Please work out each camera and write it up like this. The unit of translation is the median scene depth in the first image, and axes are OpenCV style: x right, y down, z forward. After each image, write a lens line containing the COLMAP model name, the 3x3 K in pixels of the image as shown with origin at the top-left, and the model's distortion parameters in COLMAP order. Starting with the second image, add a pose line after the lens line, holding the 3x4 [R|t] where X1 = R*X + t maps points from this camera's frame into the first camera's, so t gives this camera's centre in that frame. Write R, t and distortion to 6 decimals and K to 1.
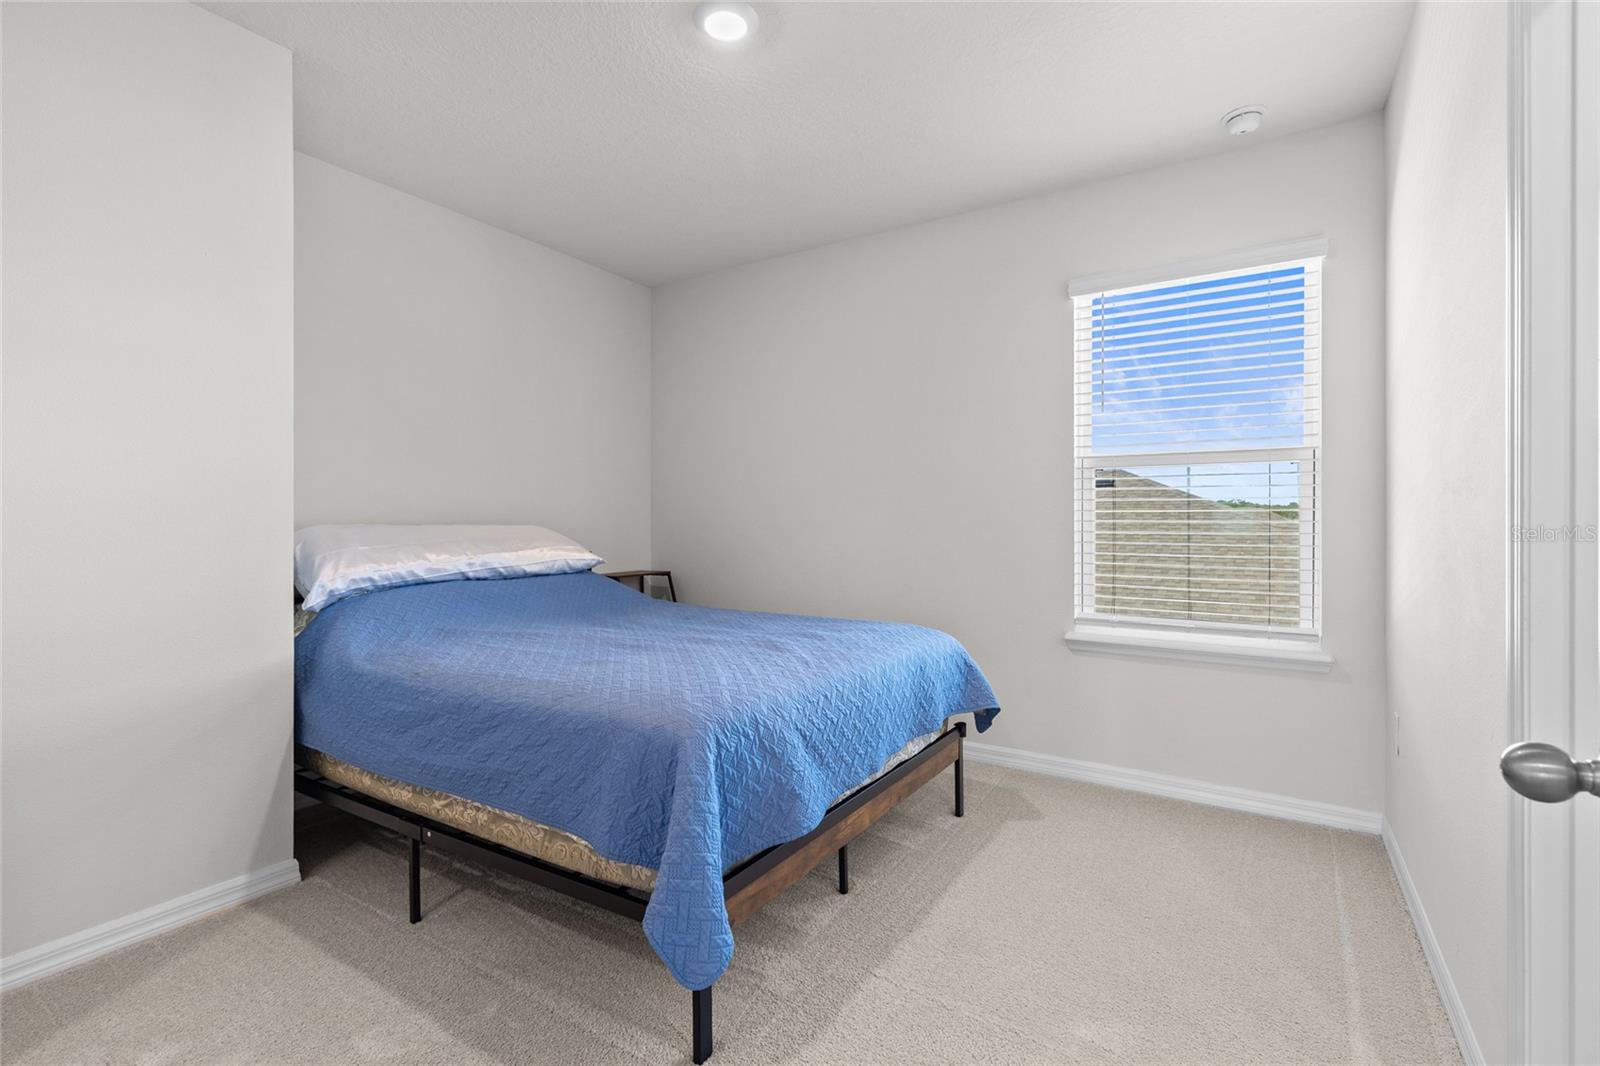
lens RADIAL K [[718.0, 0, 809.1], [0, 718.0, 522.2], [0, 0, 1]] dist [0.002904, 0.000302]
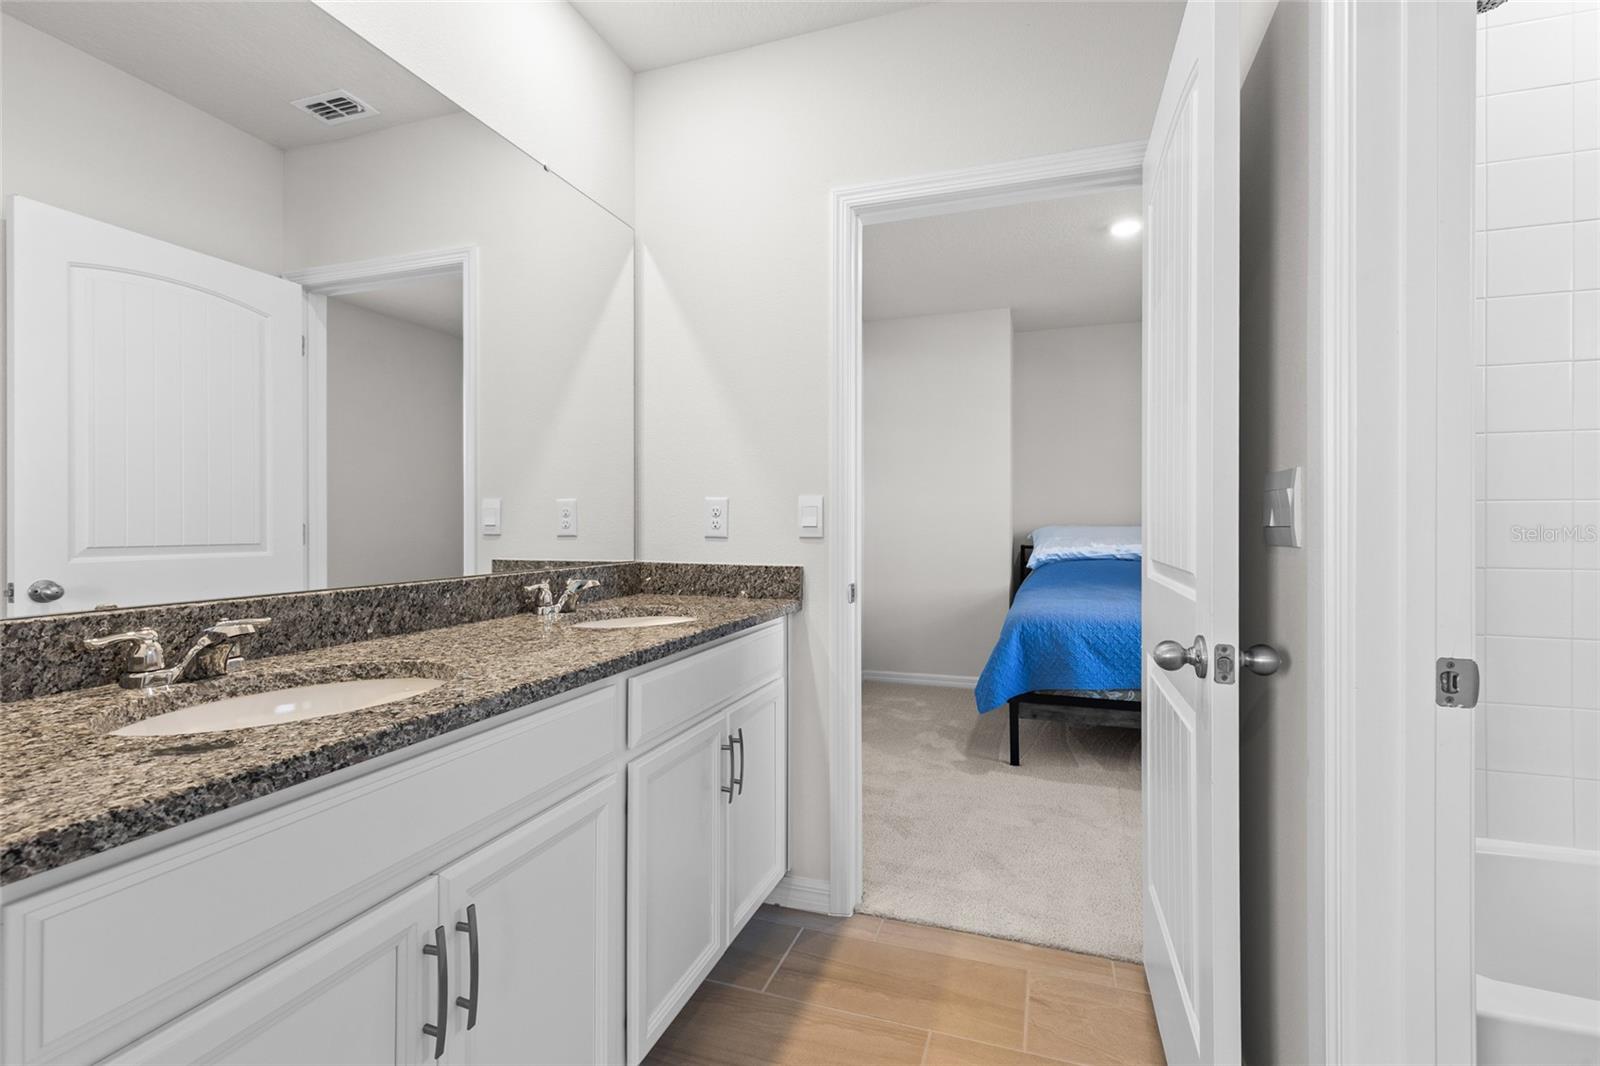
lens RADIAL K [[718.0, 0, 809.1], [0, 718.0, 522.2], [0, 0, 1]] dist [0.002904, 0.000302]
pose [[0.224742, -0.006253, -0.974398, 1.194697], [0.007209, 0.999963, -0.004755, -0.003829], [0.974392, -0.005955, 0.224779, -0.076508]]
